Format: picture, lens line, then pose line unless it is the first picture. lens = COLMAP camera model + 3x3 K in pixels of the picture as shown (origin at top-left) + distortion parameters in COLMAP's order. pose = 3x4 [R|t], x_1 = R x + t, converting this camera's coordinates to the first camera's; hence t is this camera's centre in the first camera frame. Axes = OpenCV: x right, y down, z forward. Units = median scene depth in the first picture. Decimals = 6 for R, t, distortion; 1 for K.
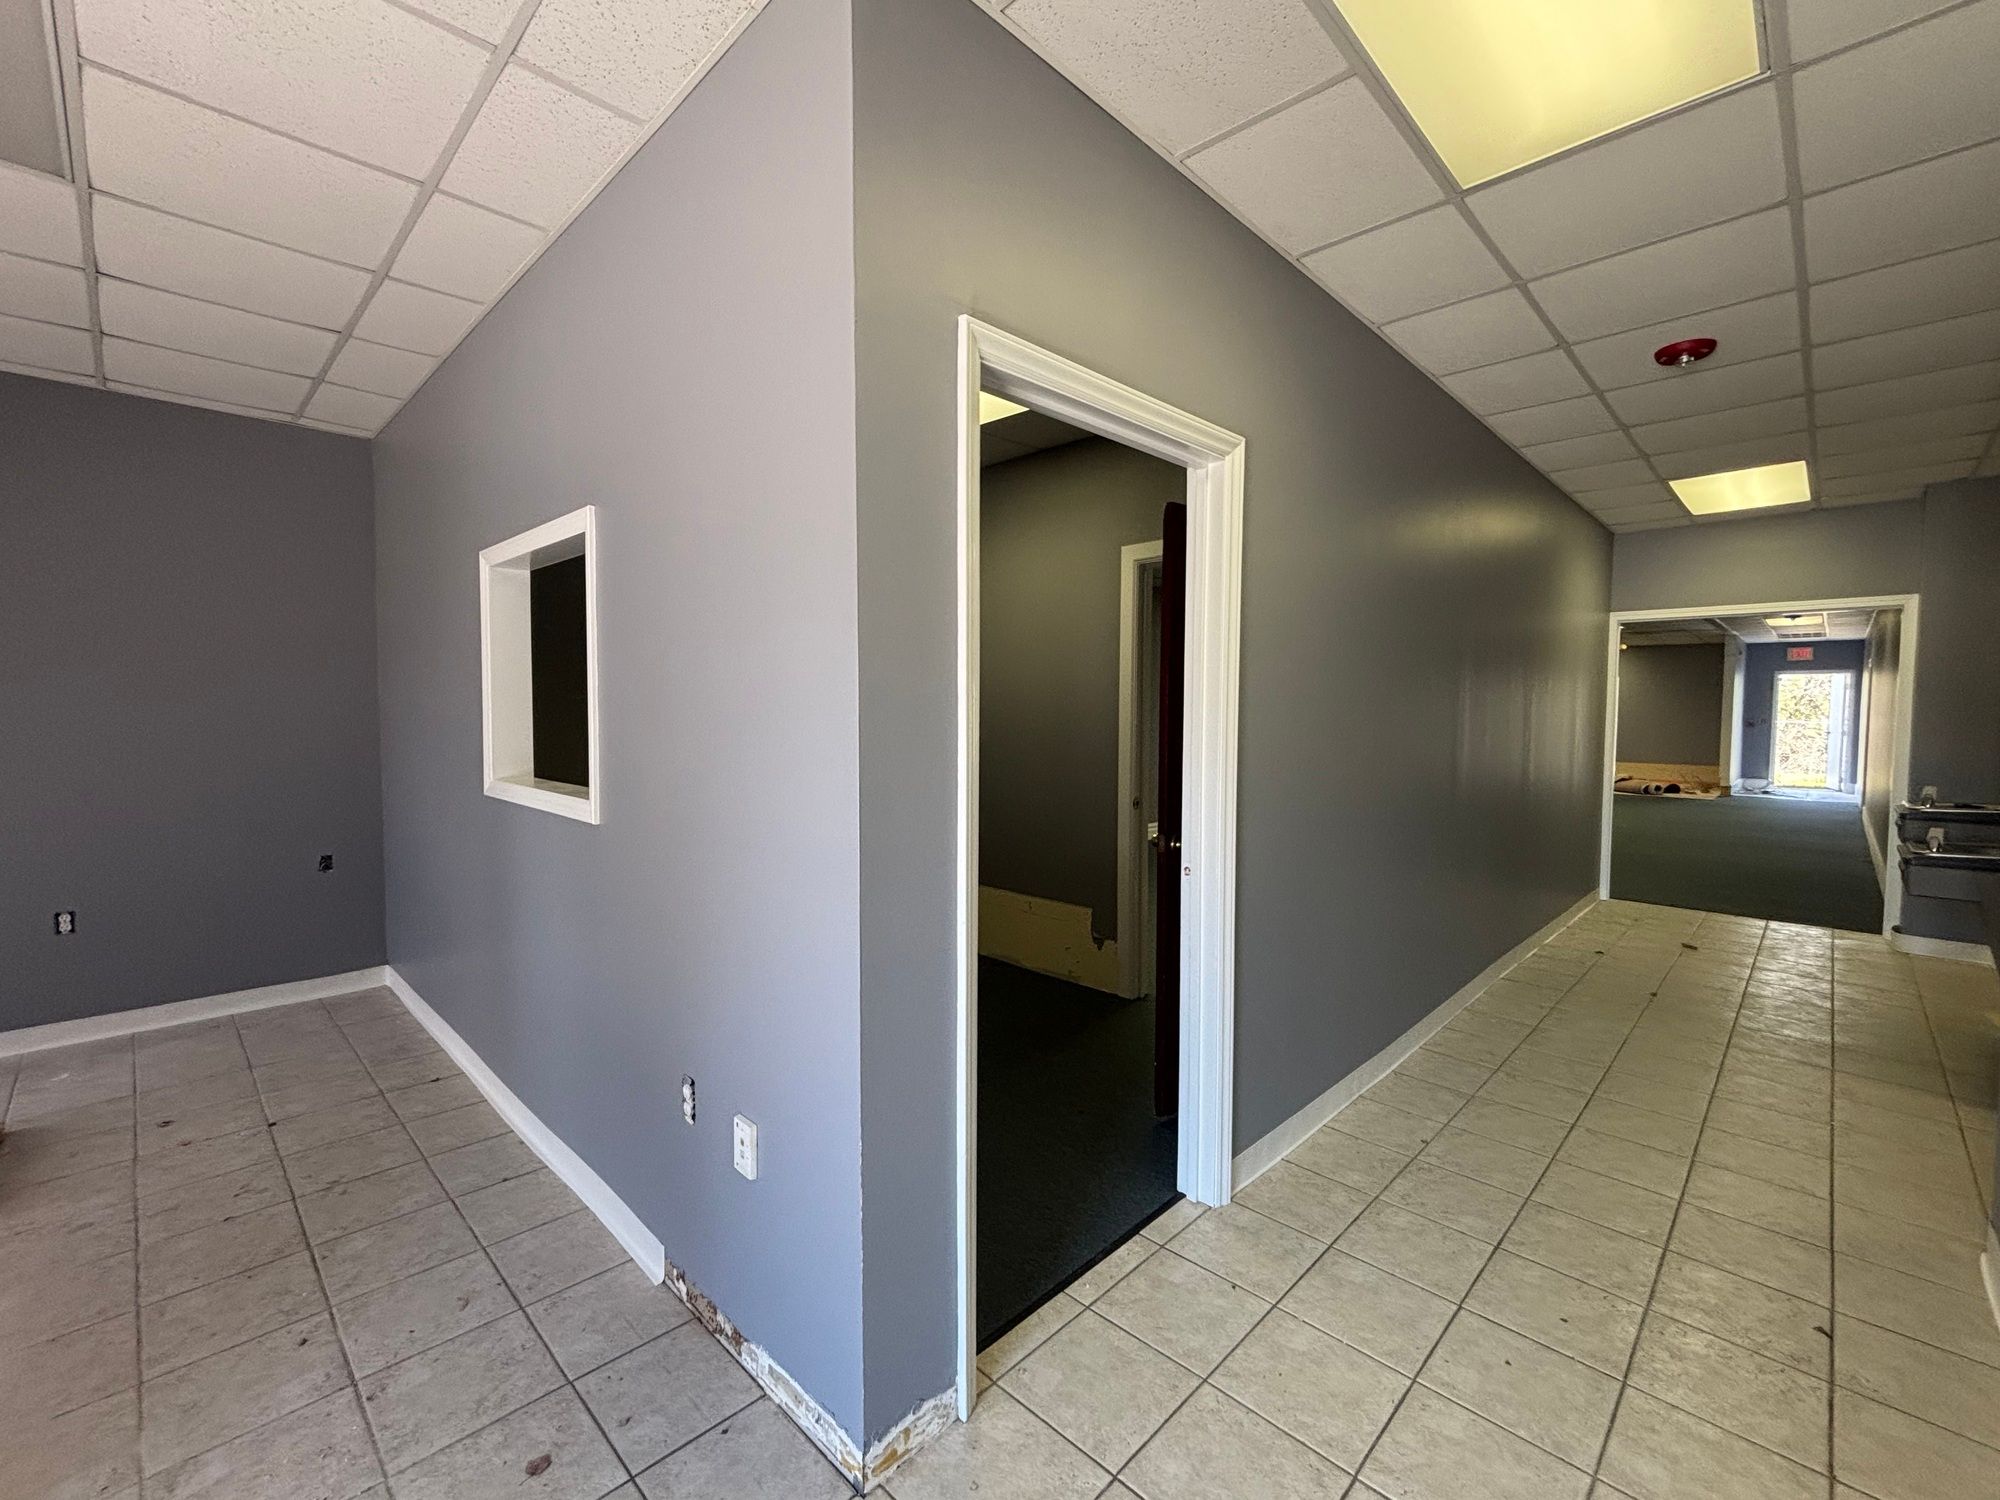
lens RADIAL K [[843.7, 0, 992.6], [0, 843.7, 754.5], [0, 0, 1]] dist [-0.002390, 0.000343]
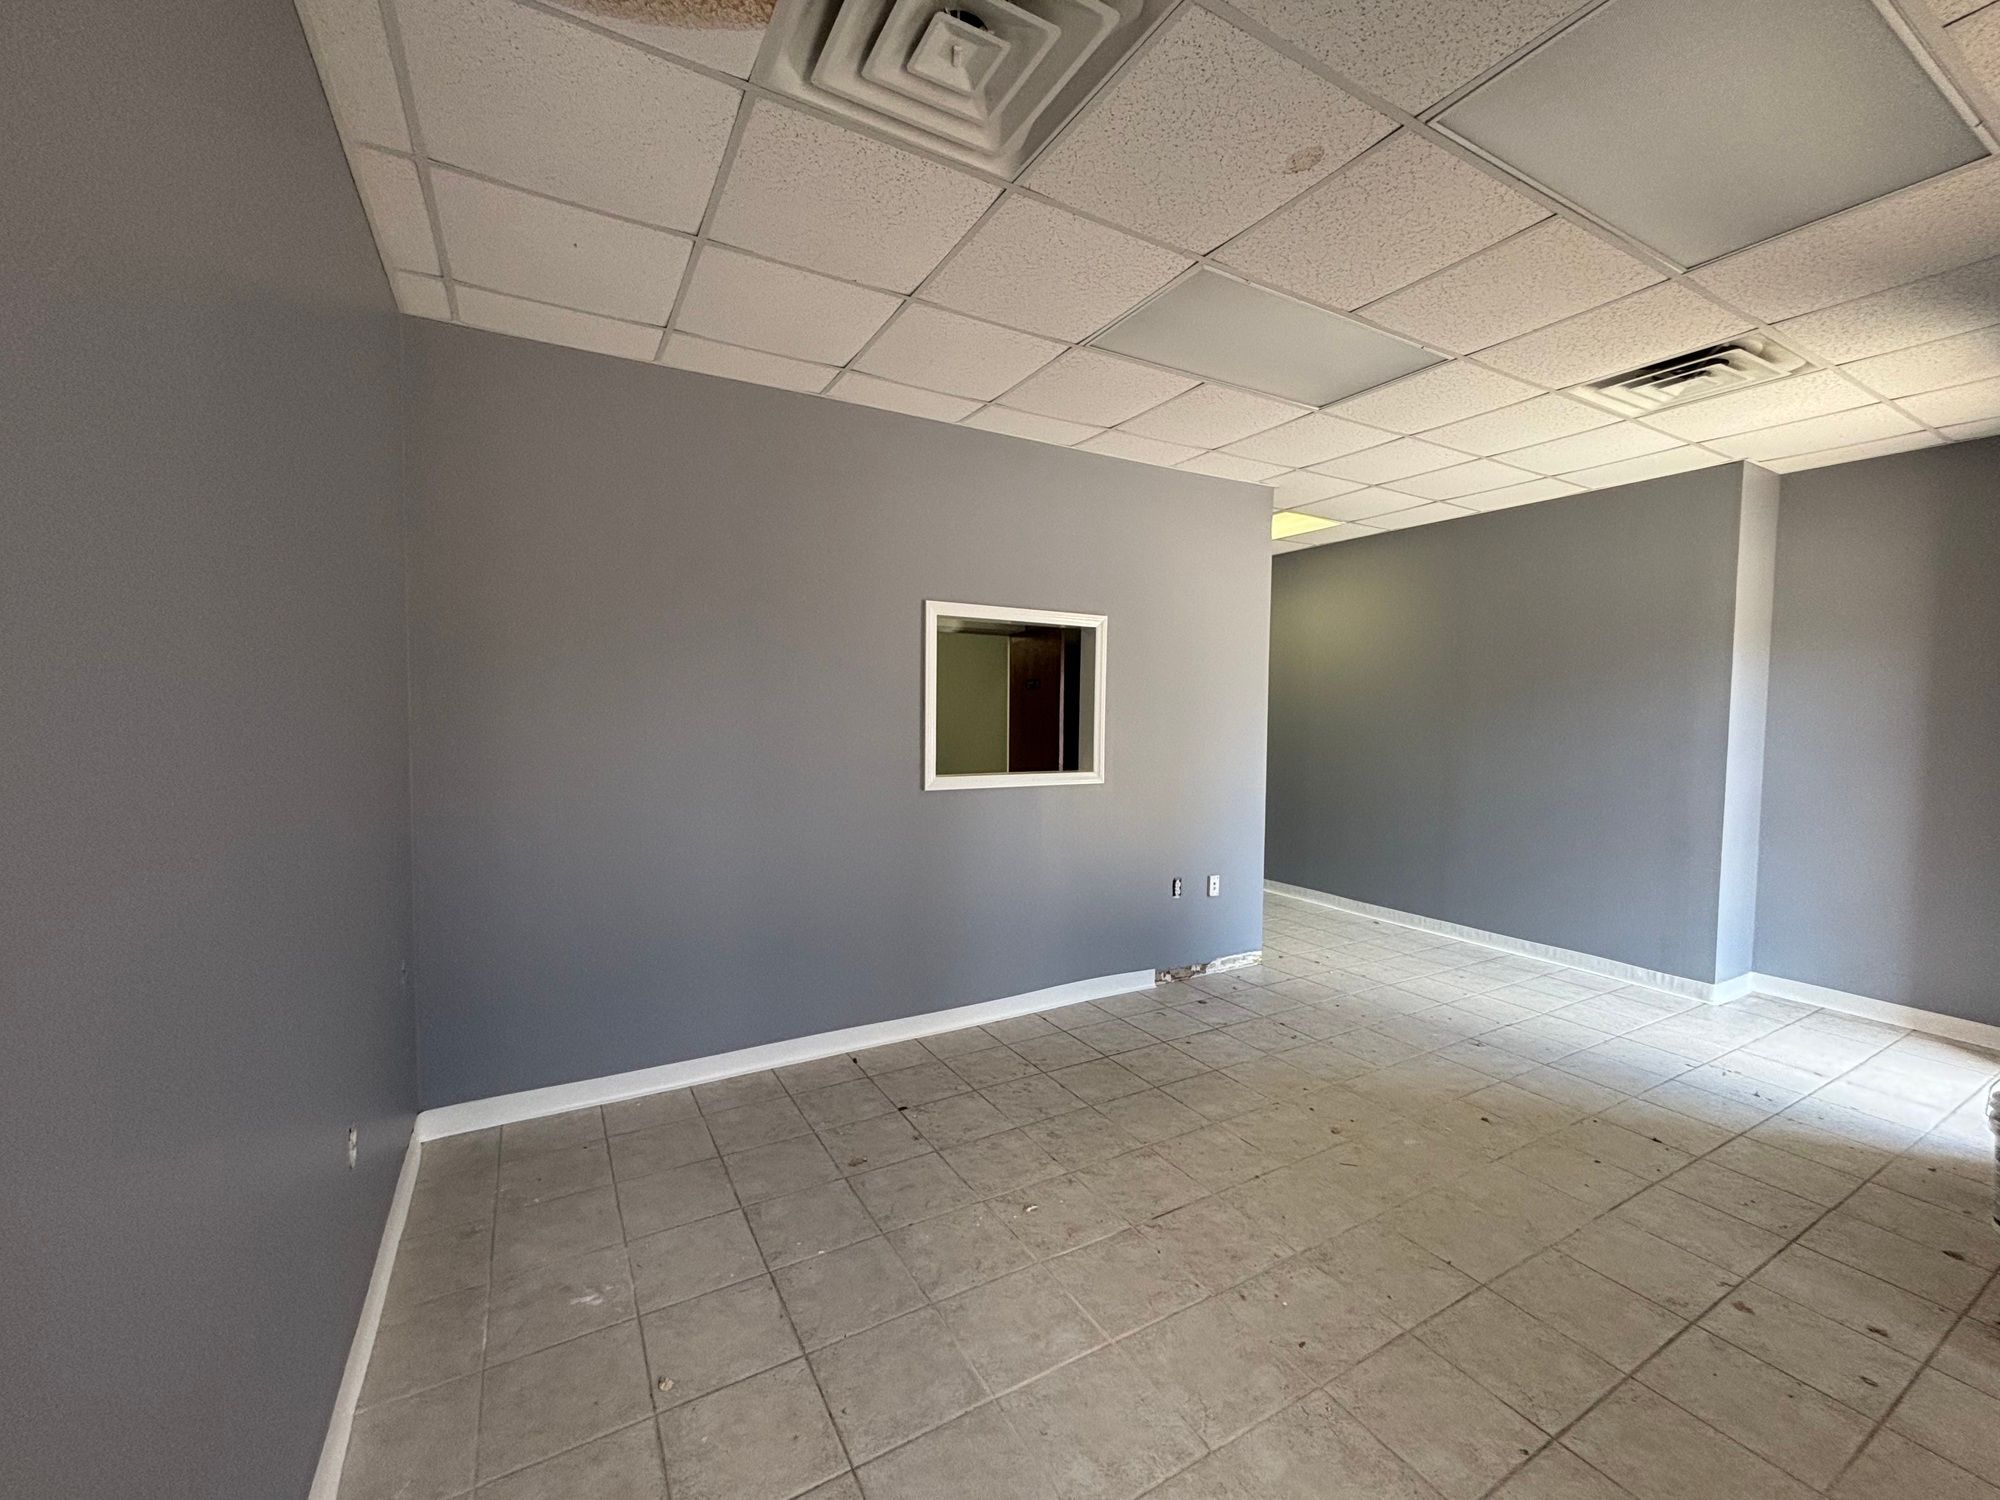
lens RADIAL K [[808.8, 0, 985.5], [0, 808.8, 762.4], [0, 0, 1]] dist [-0.003120, 0.000406]
pose [[0.288824, -0.061718, 0.955391, -1.649228], [0.051879, 0.997463, 0.048752, -0.047261], [-0.955975, 0.035484, 0.291293, 0.530534]]
